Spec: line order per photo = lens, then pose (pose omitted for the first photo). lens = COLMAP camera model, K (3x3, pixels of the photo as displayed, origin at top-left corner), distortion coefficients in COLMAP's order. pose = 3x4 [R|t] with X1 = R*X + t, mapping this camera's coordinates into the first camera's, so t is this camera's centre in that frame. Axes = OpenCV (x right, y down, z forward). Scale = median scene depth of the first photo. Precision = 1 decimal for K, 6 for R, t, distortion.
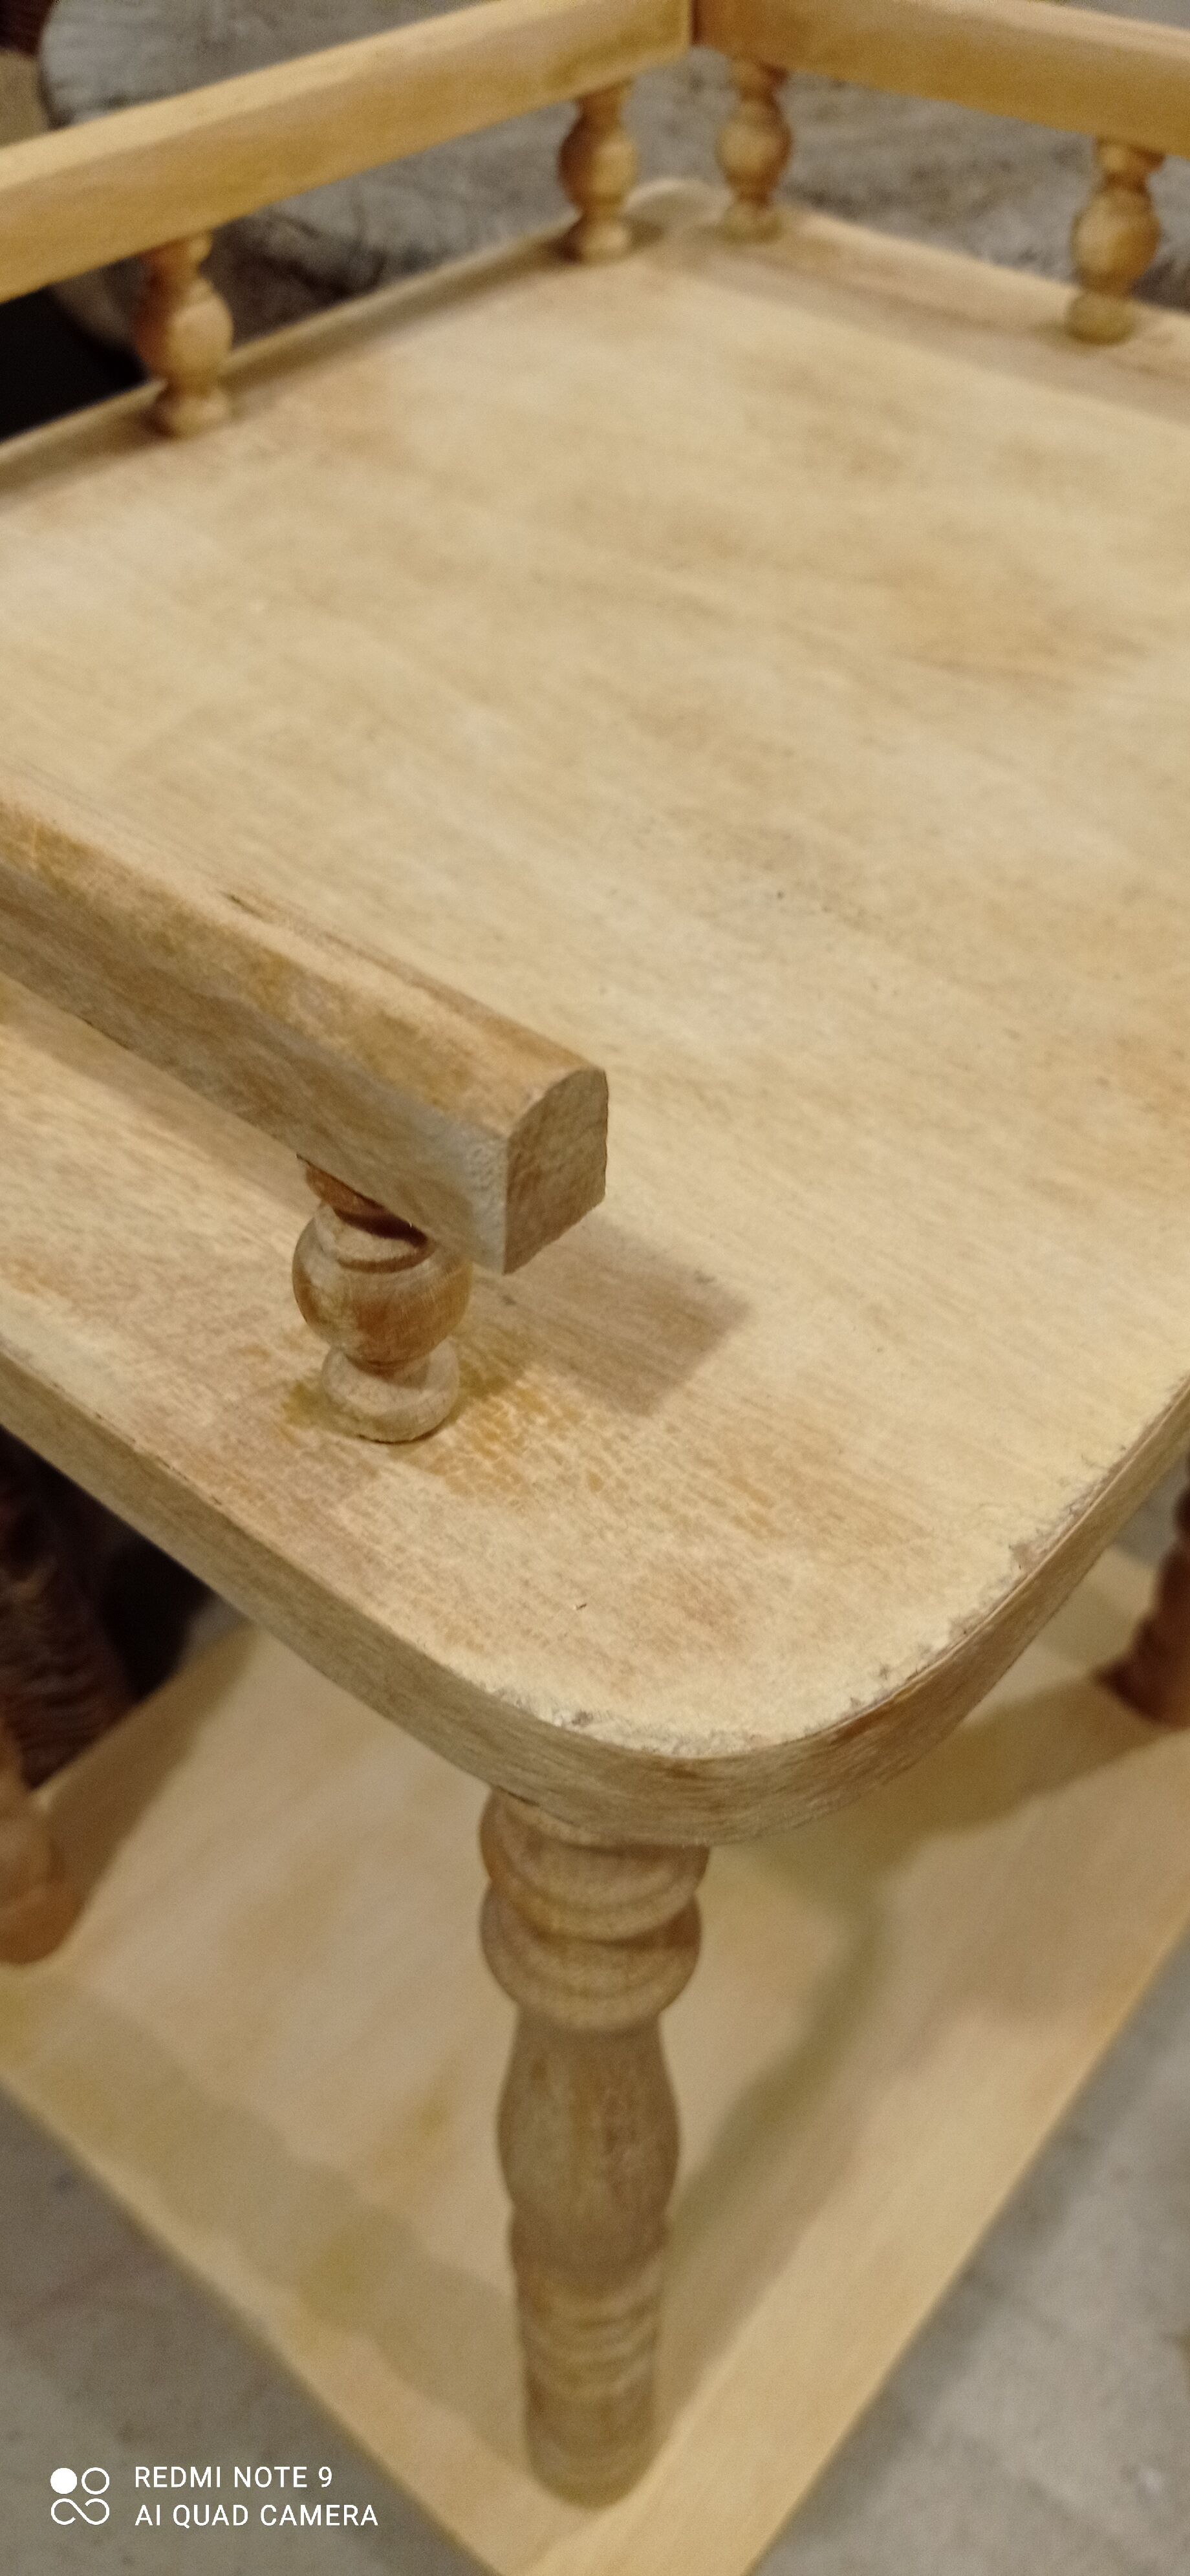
lens RADIAL K [[1980.1, 0, 595.0], [0, 1980.1, 1288.0], [0, 0, 1]] dist [-0.007539, -0.005274]
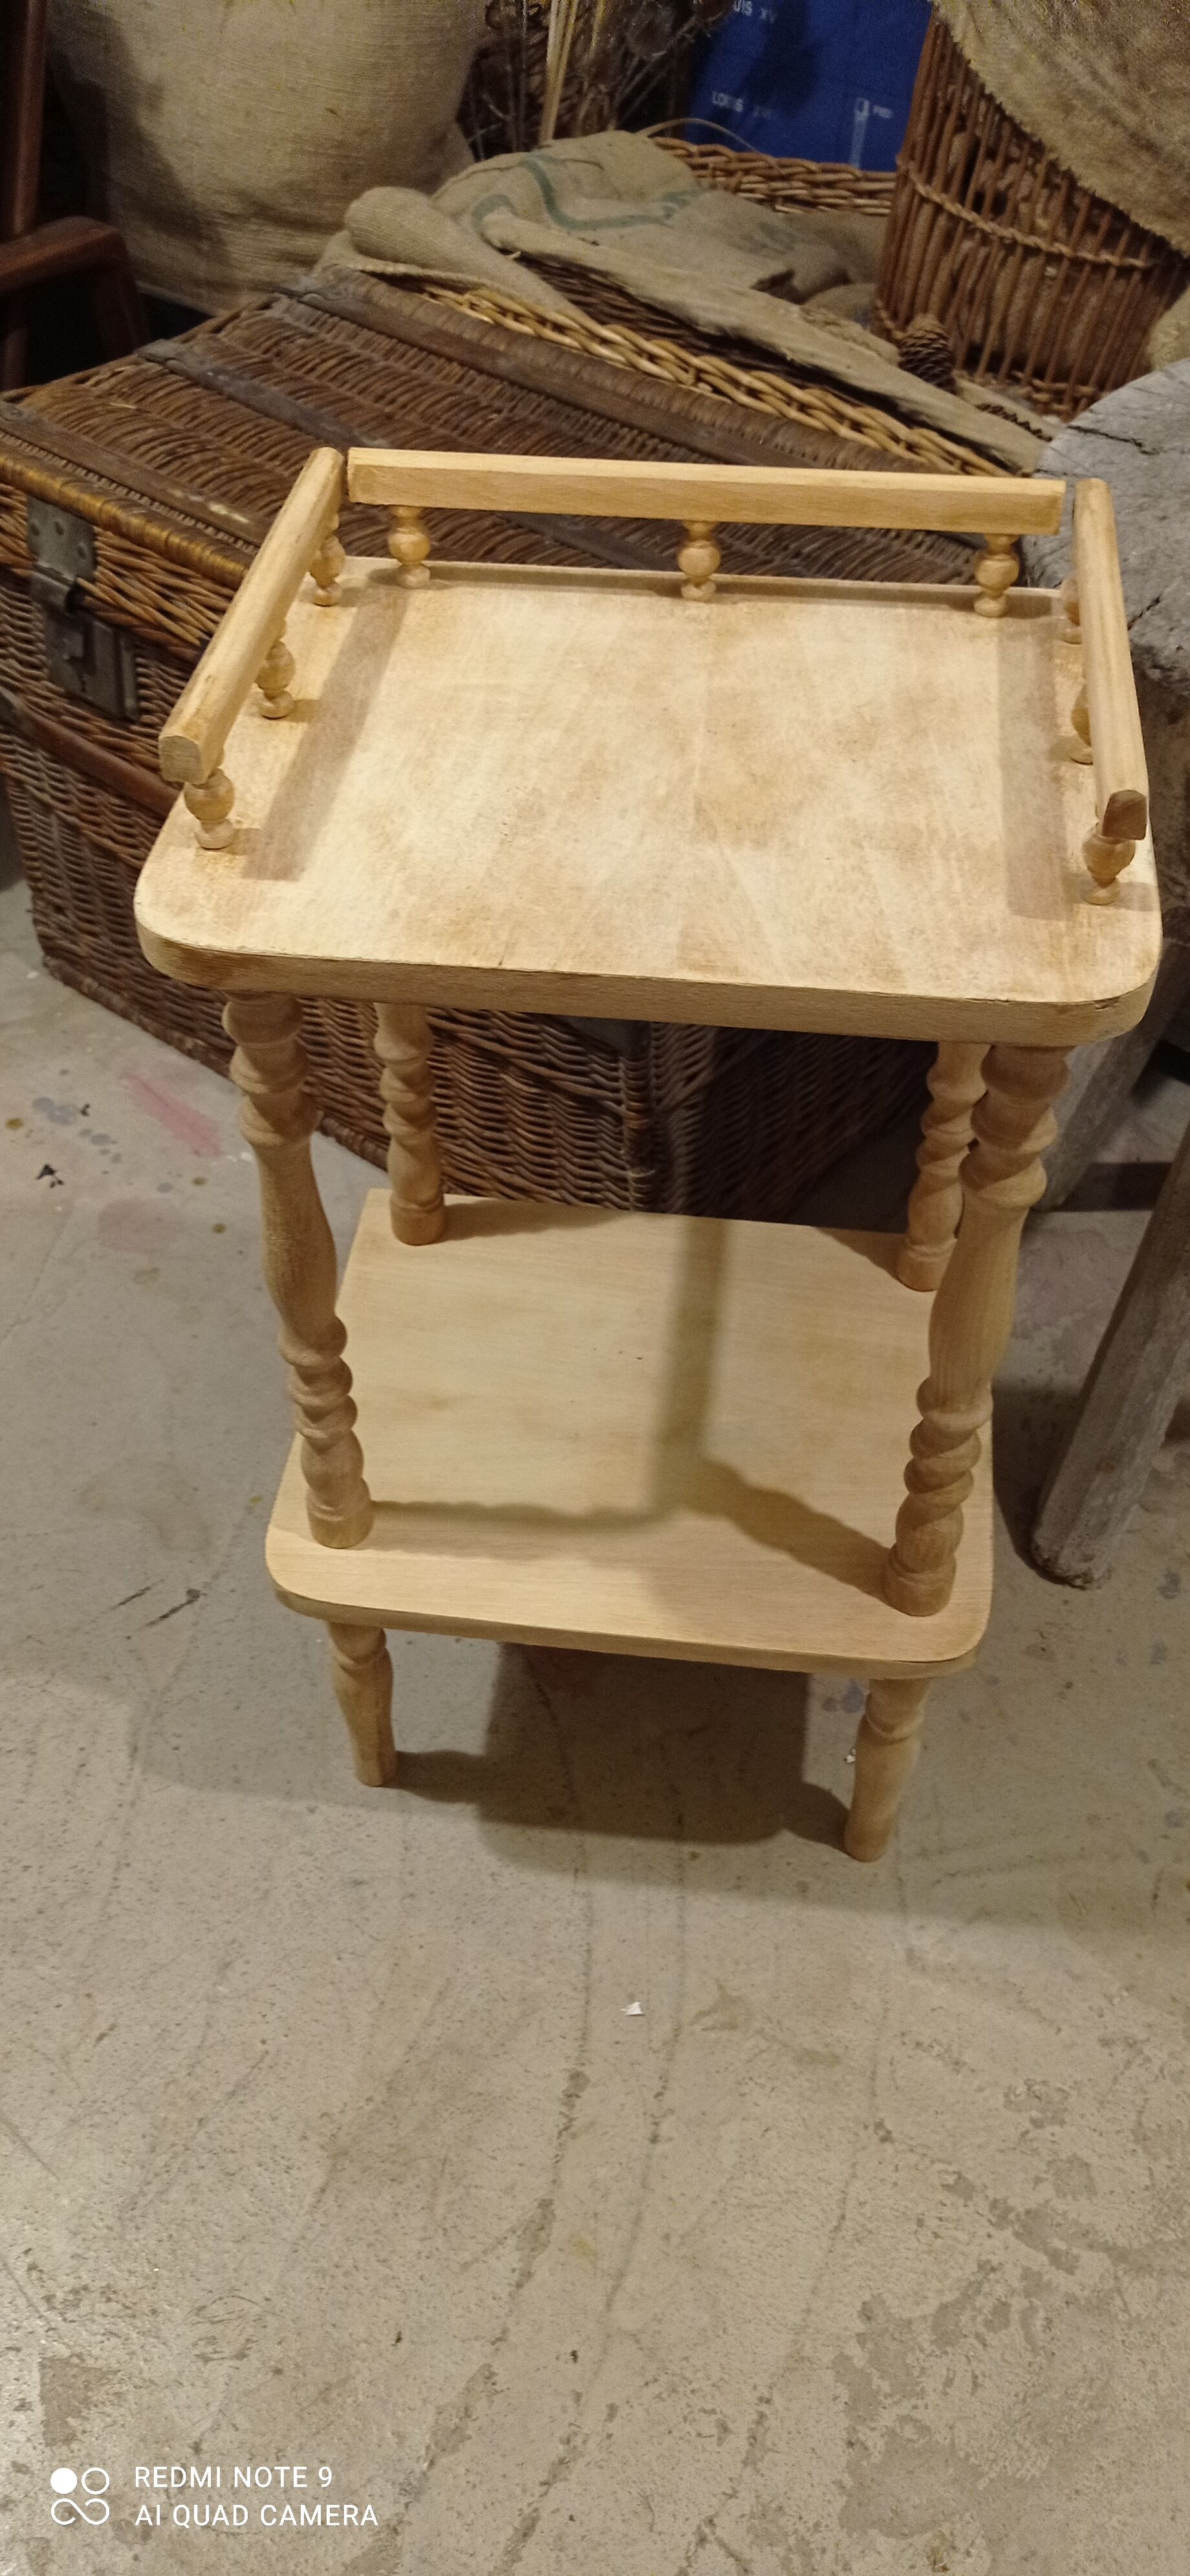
lens RADIAL K [[1939.6, 0, 596.0], [0, 1939.6, 1289.3], [0, 0, 1]] dist [0.039790, -0.035685]
pose [[0.535186, 0.600672, -0.593944, 1.656485], [-0.596597, 0.766546, 0.237653, -0.329933], [0.598037, 0.227156, 0.768603, -0.618180]]
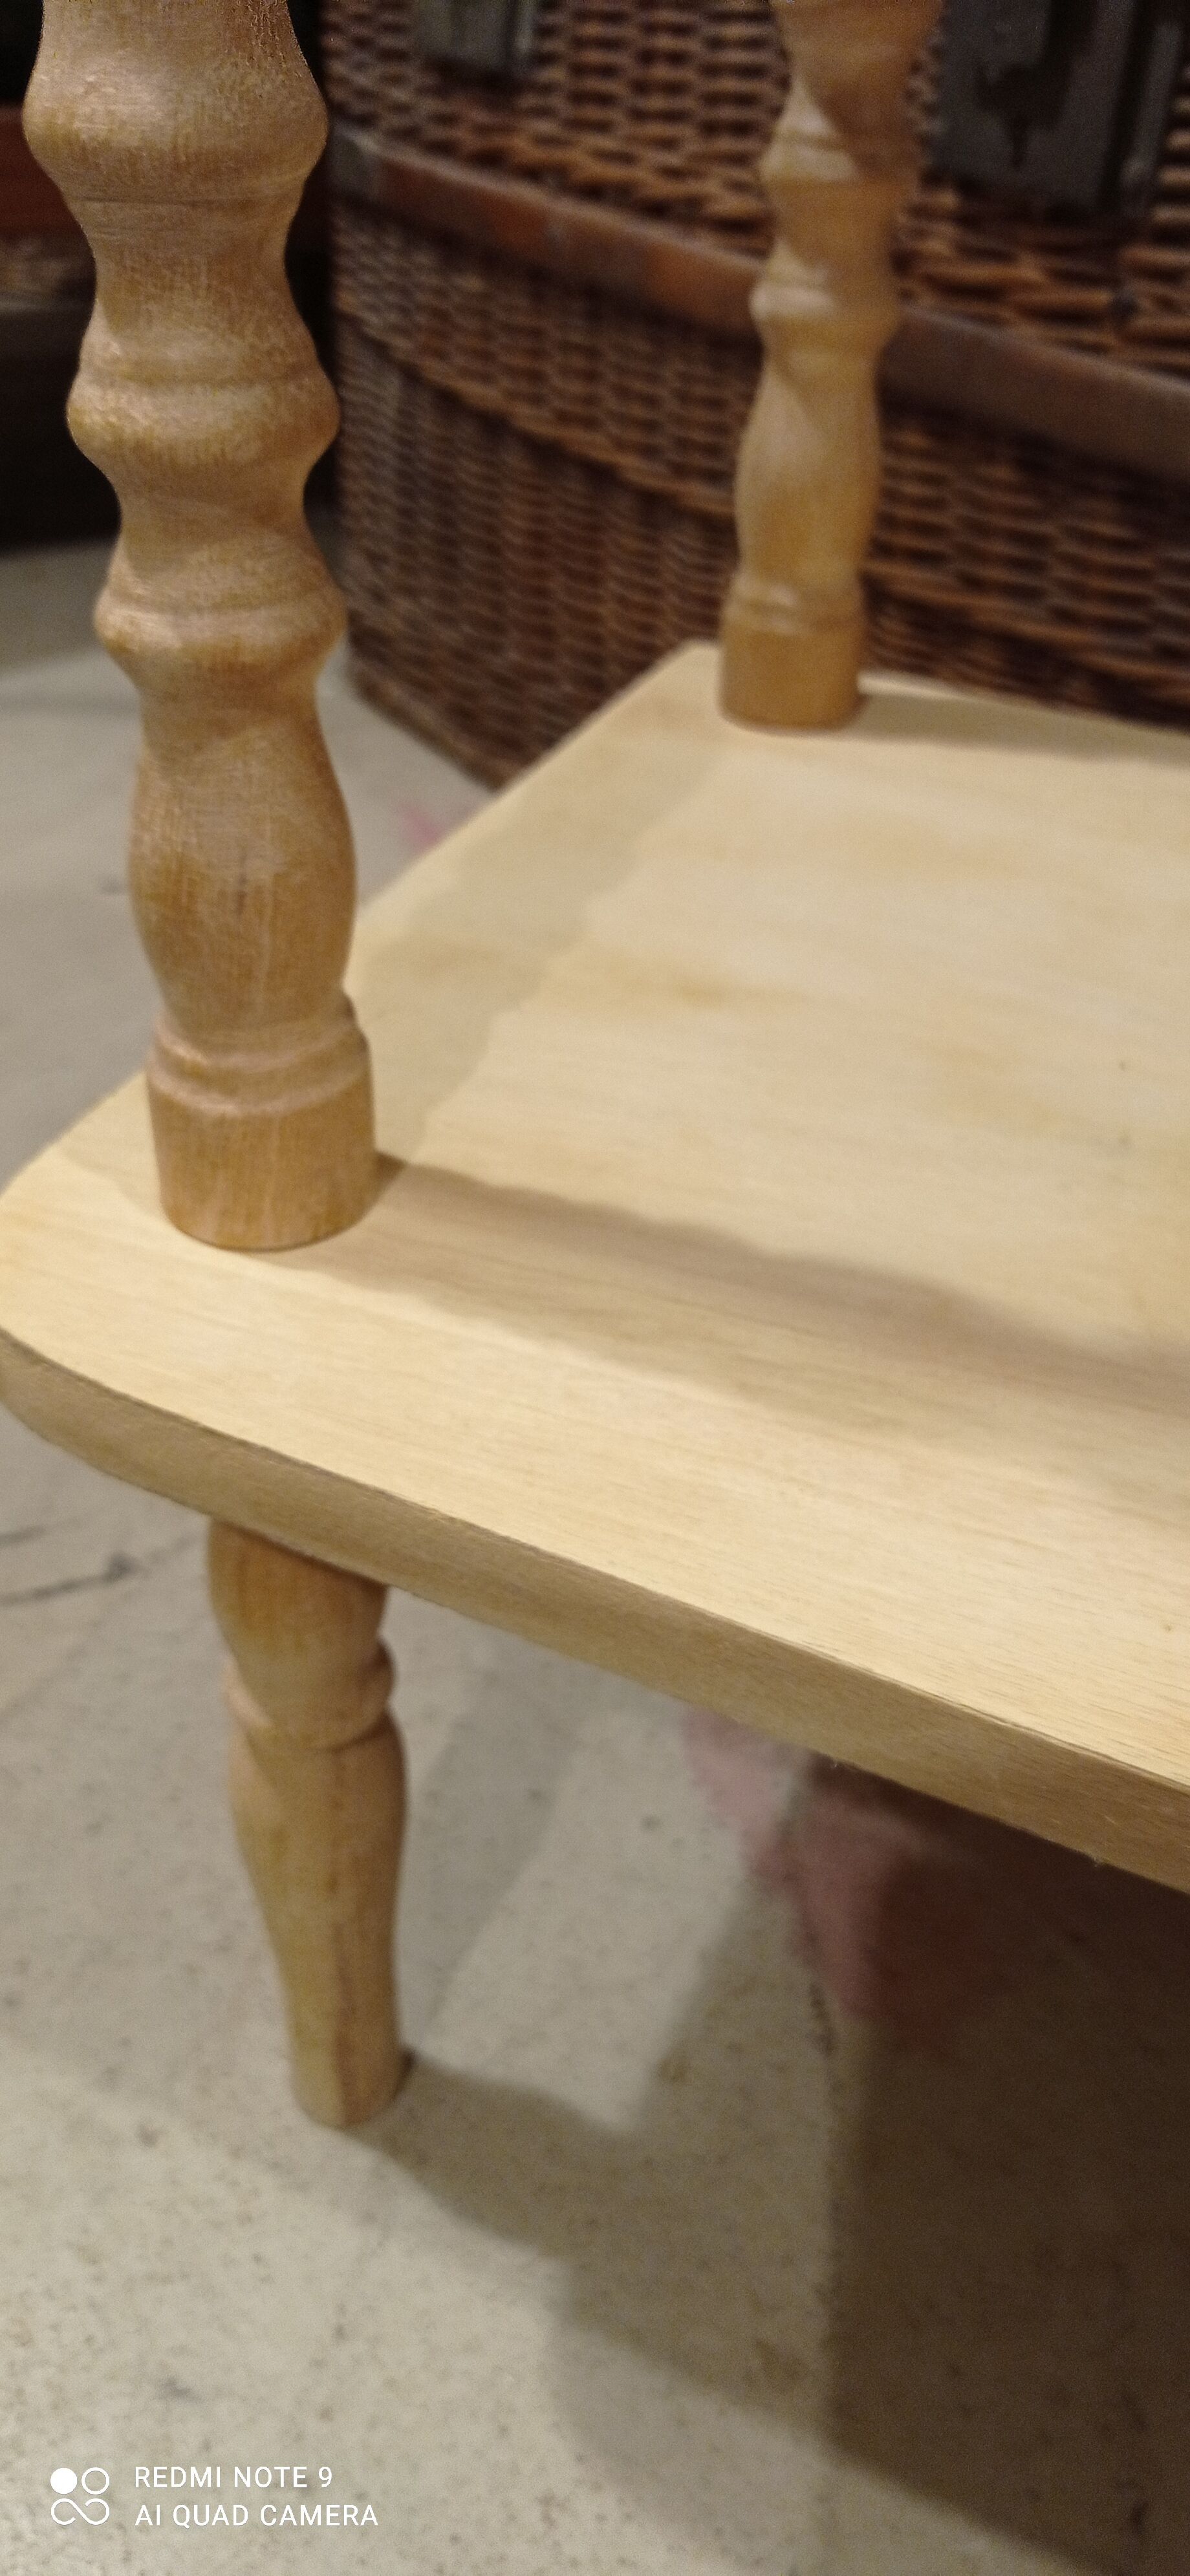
lens RADIAL K [[1980.1, 0, 595.0], [0, 1980.1, 1288.0], [0, 0, 1]] dist [-0.007539, -0.005274]
pose [[0.241684, 0.585771, -0.773603, 0.704628], [-0.707952, 0.651669, 0.272269, 0.513990], [0.663621, 0.481871, 0.572196, 1.022182]]
